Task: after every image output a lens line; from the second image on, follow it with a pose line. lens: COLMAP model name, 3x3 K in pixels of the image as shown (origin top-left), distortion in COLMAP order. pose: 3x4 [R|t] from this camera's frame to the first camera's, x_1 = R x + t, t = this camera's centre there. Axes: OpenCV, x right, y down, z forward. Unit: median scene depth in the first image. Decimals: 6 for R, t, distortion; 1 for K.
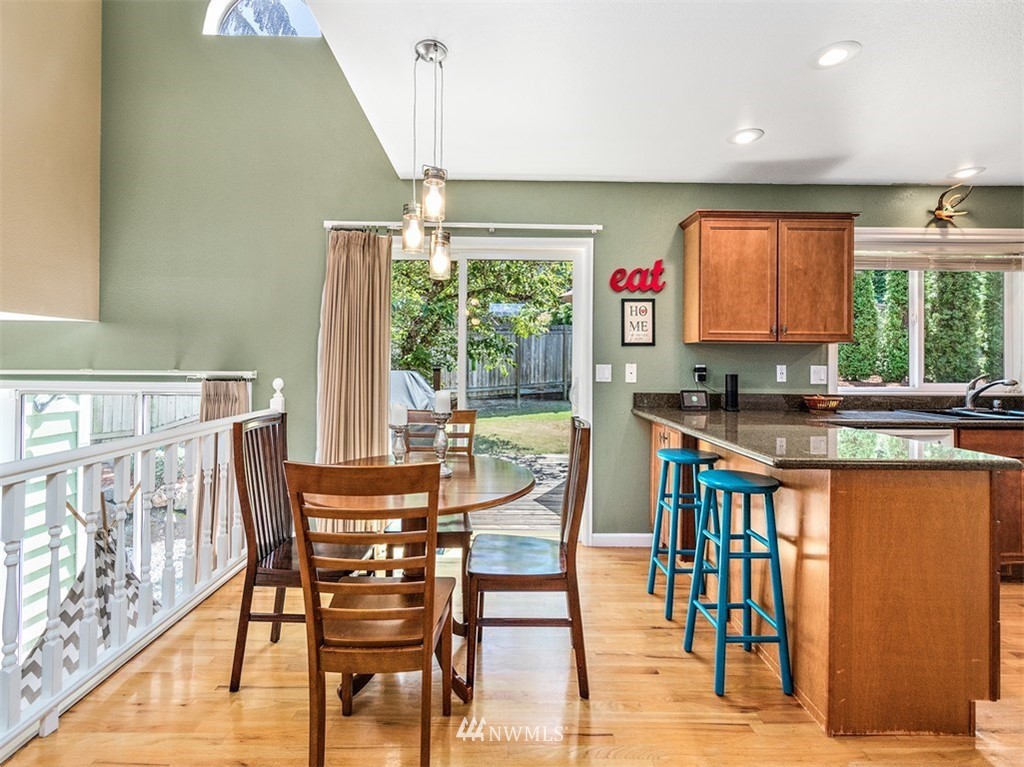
lens RADIAL K [[480.1, 0, 511.6], [0, 480.1, 362.6], [0, 0, 1]] dist [0.001218, 0.000890]
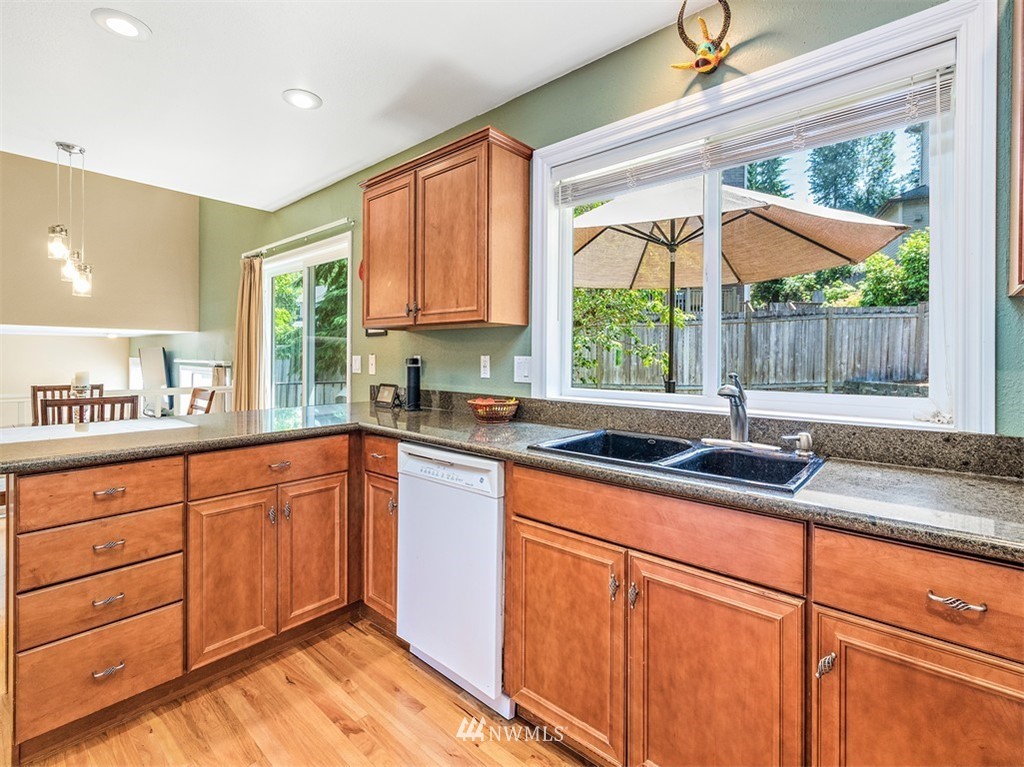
lens RADIAL K [[480.1, 0, 511.6], [0, 480.1, 362.6], [0, 0, 1]] dist [0.001218, 0.000890]
pose [[0.733028, 0.005681, -0.680175, 1.126725], [-0.000222, 0.999967, 0.008112, 0.010790], [0.680199, -0.005795, 0.733005, 0.492196]]
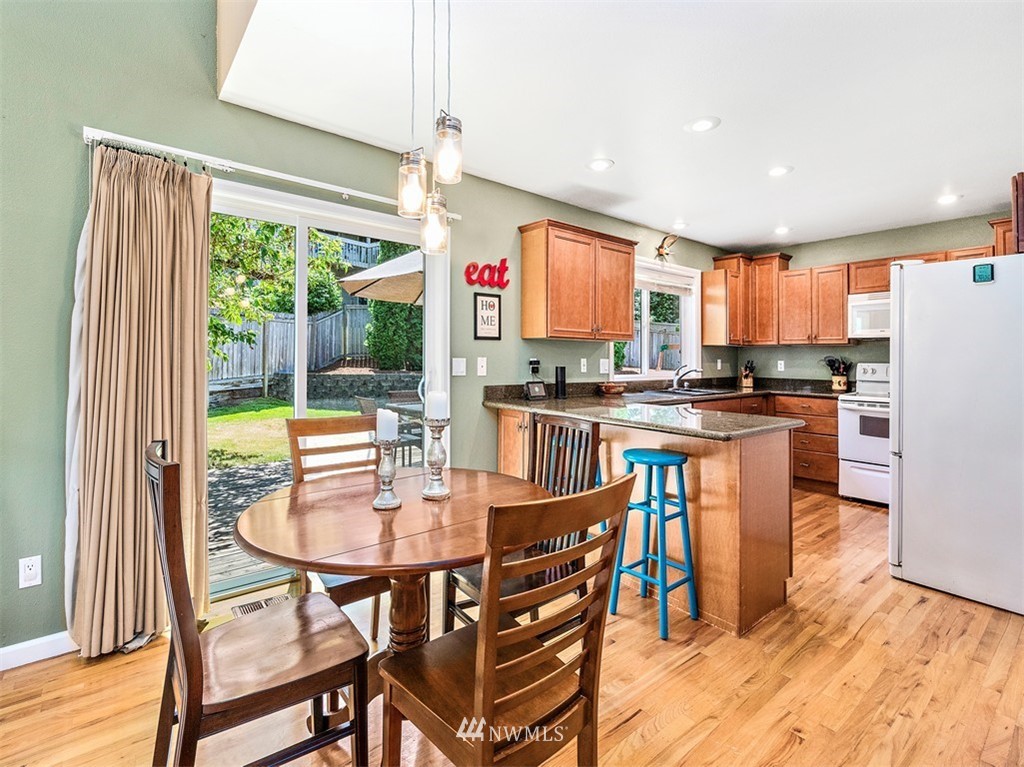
lens RADIAL K [[478.1, 0, 506.7], [0, 478.1, 354.4], [0, 0, 1]] dist [-0.001487, 0.000317]
pose [[0.790010, 0.004618, 0.613076, -0.333359], [-0.005535, 0.999985, -0.000400, -0.003498], [-0.613069, -0.003077, 0.790024, 0.174779]]
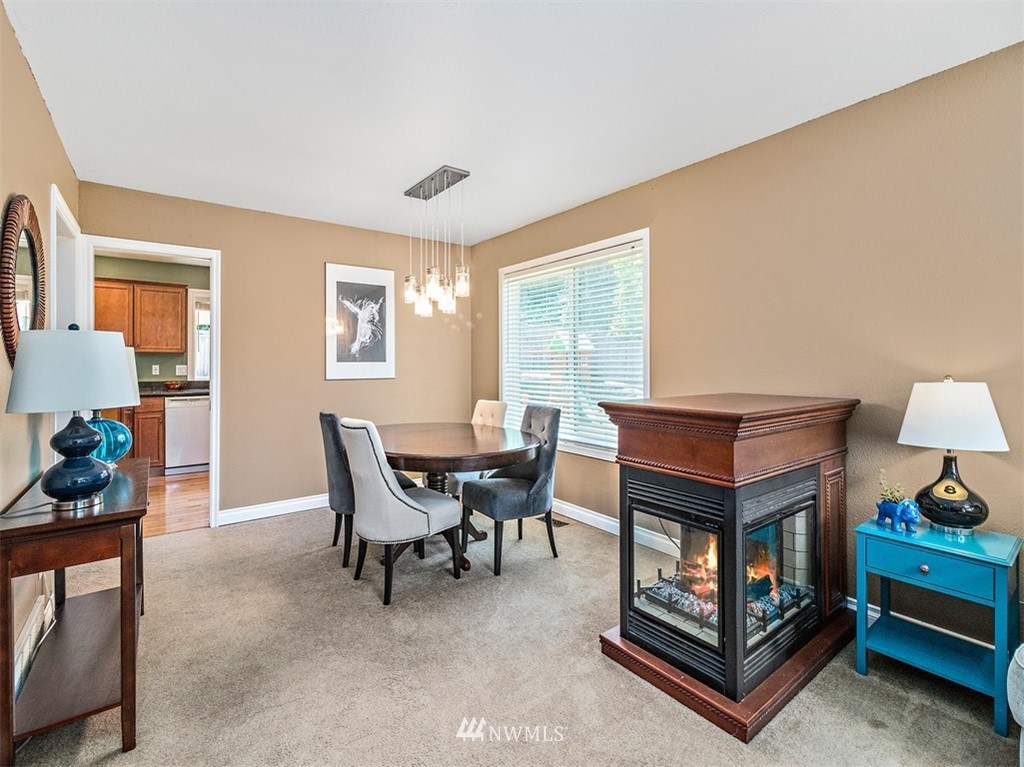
lens RADIAL K [[480.1, 0, 511.6], [0, 480.1, 362.6], [0, 0, 1]] dist [0.001218, 0.000890]
pose [[0.814918, -0.005967, 0.579546, 0.618769], [0.003373, 0.999979, 0.005553, -0.008407], [-0.579567, -0.002571, 0.814921, -1.206116]]
